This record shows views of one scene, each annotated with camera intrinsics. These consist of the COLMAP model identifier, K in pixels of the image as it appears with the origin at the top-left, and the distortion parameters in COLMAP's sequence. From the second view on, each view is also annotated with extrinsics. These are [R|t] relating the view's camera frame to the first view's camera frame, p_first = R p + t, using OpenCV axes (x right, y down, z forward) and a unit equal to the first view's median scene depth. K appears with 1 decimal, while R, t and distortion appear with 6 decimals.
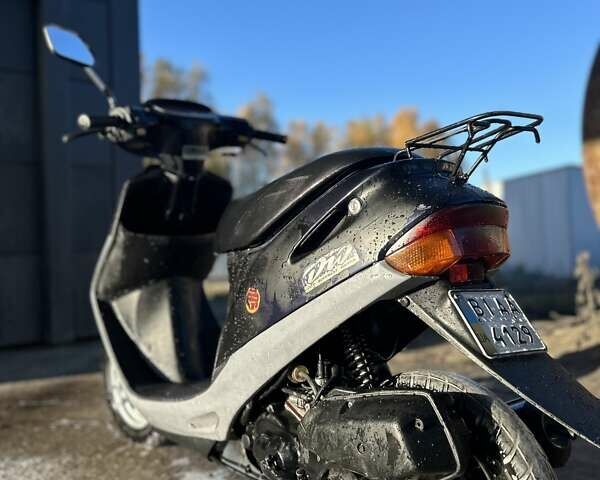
lens RADIAL K [[620.3, 0, 300.0], [0, 620.3, 240.0], [0, 0, 1]] dist [0.131781, -0.284530]
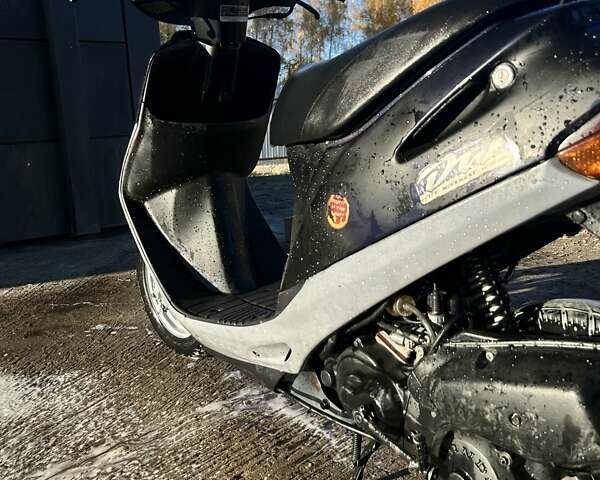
lens RADIAL K [[620.3, 0, 300.0], [0, 620.3, 240.0], [0, 0, 1]] dist [0.131781, -0.284530]
pose [[0.999329, -0.019830, -0.030782, -0.099770], [0.025348, 0.981316, 0.190724, -0.013701], [0.026424, -0.191376, 0.981161, 0.255301]]
